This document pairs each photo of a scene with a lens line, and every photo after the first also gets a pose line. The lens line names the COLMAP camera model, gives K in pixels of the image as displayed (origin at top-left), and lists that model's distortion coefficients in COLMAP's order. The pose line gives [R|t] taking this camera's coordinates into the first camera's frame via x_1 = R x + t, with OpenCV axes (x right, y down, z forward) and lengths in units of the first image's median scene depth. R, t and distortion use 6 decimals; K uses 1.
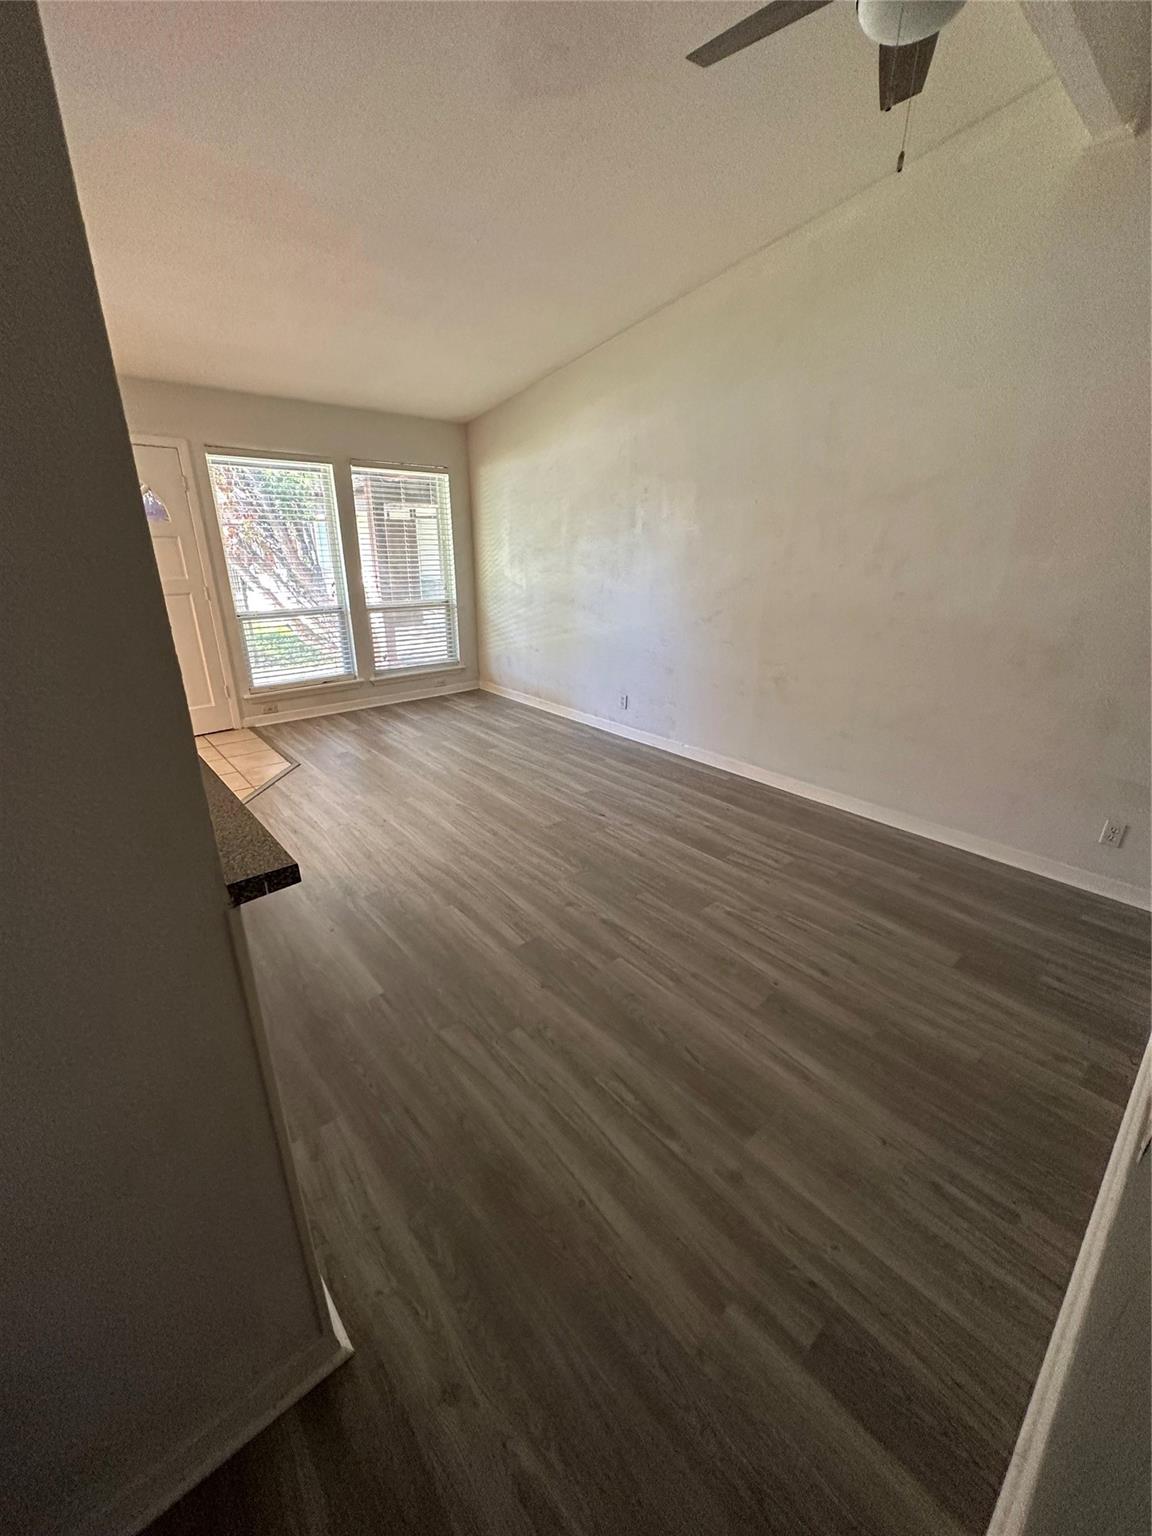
lens RADIAL K [[616.6, 0, 576.0], [0, 616.6, 768.0], [0, 0, 1]] dist [-0.001524, 0.000270]
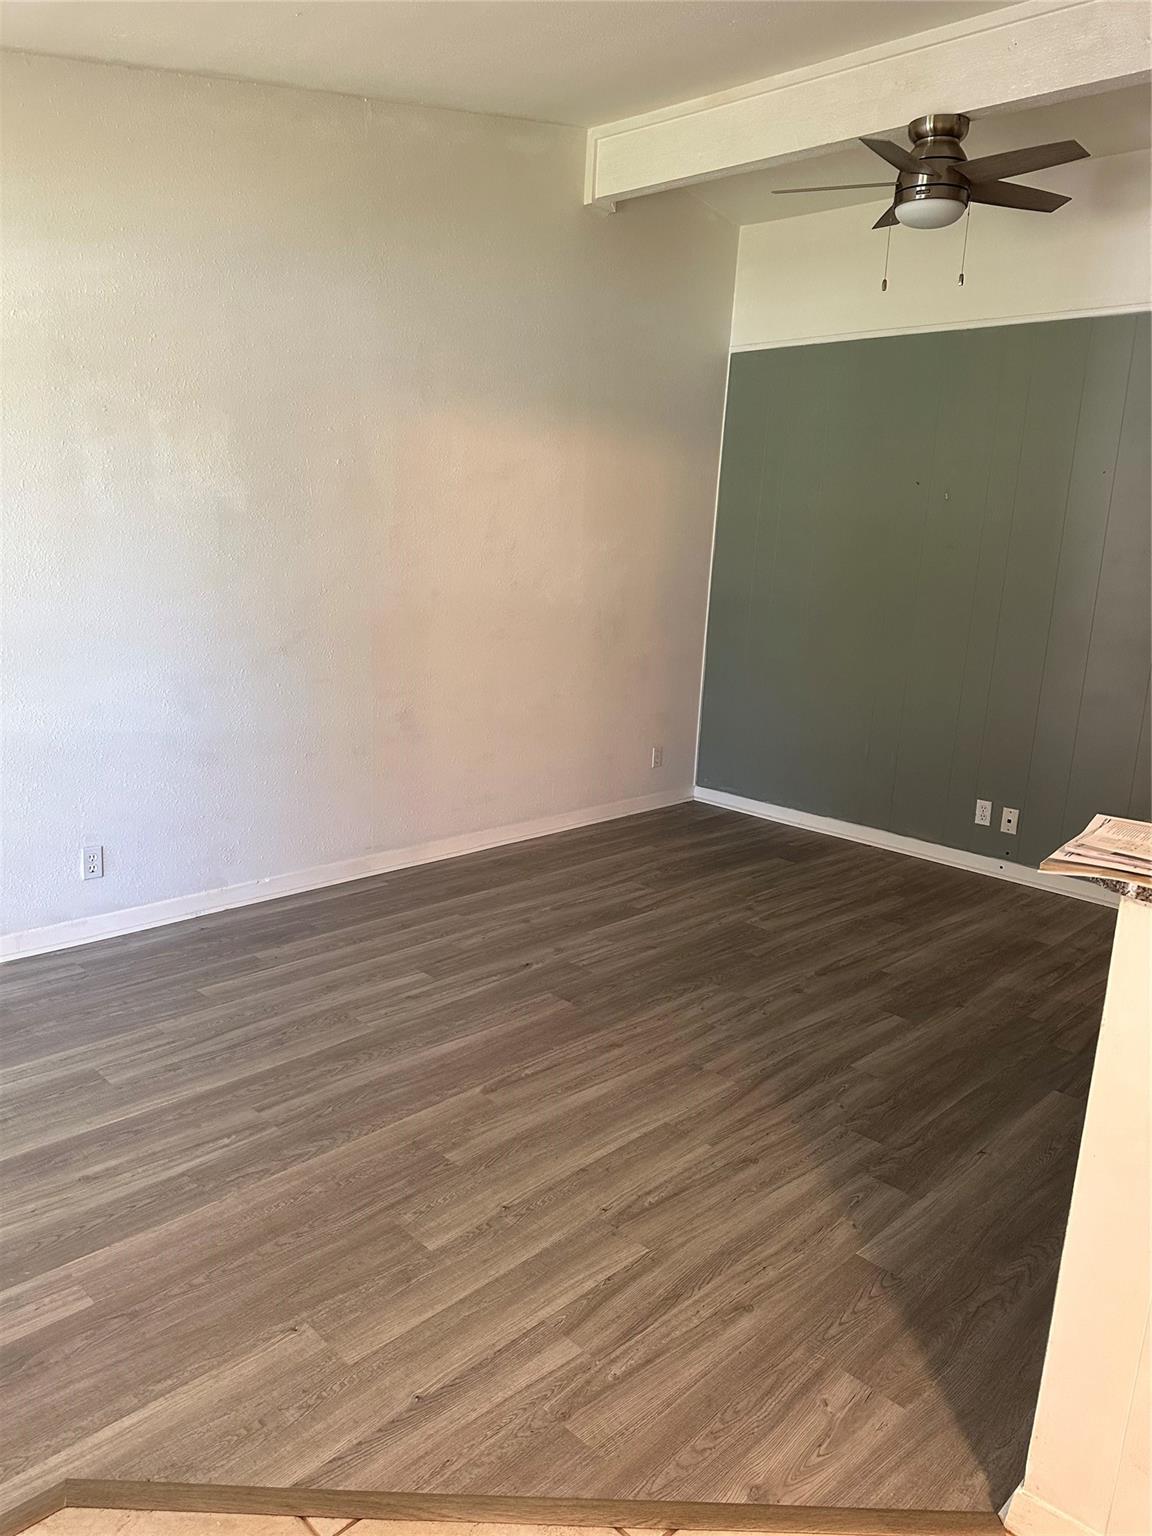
lens RADIAL K [[1076.1, 0, 576.0], [0, 1076.1, 768.0], [0, 0, 1]] dist [0.070057, -0.002091]
pose [[-0.069856, -0.229243, 0.970859, -1.015563], [0.313711, 0.918810, 0.239526, -0.366090], [-0.946945, 0.321302, 0.007731, 0.946576]]
